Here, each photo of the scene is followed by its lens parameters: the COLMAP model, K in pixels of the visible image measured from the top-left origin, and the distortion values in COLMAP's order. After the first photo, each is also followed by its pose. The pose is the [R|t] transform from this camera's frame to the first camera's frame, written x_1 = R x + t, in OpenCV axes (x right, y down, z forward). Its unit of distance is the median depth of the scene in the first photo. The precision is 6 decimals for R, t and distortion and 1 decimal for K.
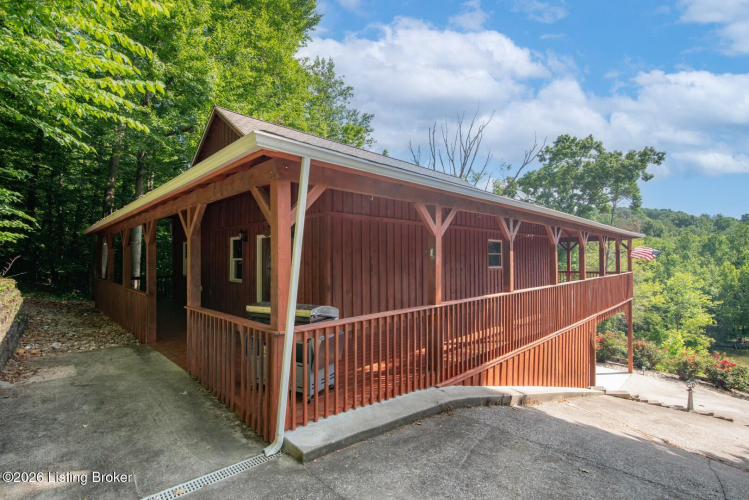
lens RADIAL K [[358.9, 0, 374.5], [0, 358.9, 250.0], [0, 0, 1]] dist [-0.004477, -0.000656]
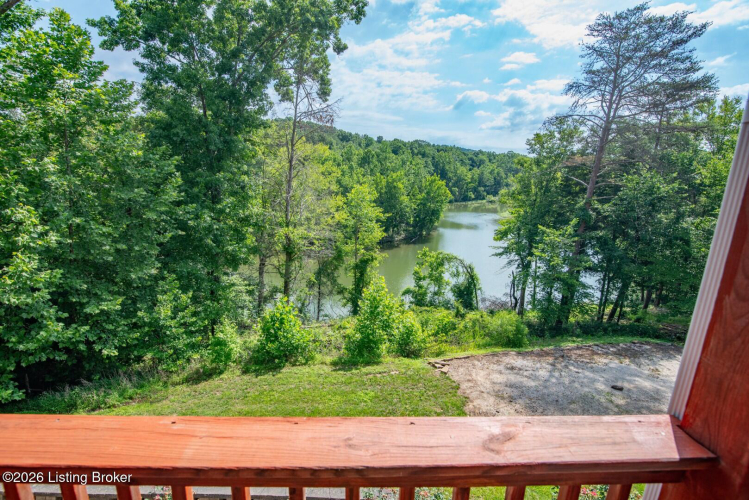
lens RADIAL K [[358.9, 0, 374.5], [0, 358.9, 250.0], [0, 0, 1]] dist [-0.004477, -0.000656]
pose [[0.695674, -0.144207, 0.703734, 0.143382], [-0.035577, 0.971525, 0.234252, 0.005886], [-0.717476, -0.188000, 0.670734, 0.223191]]
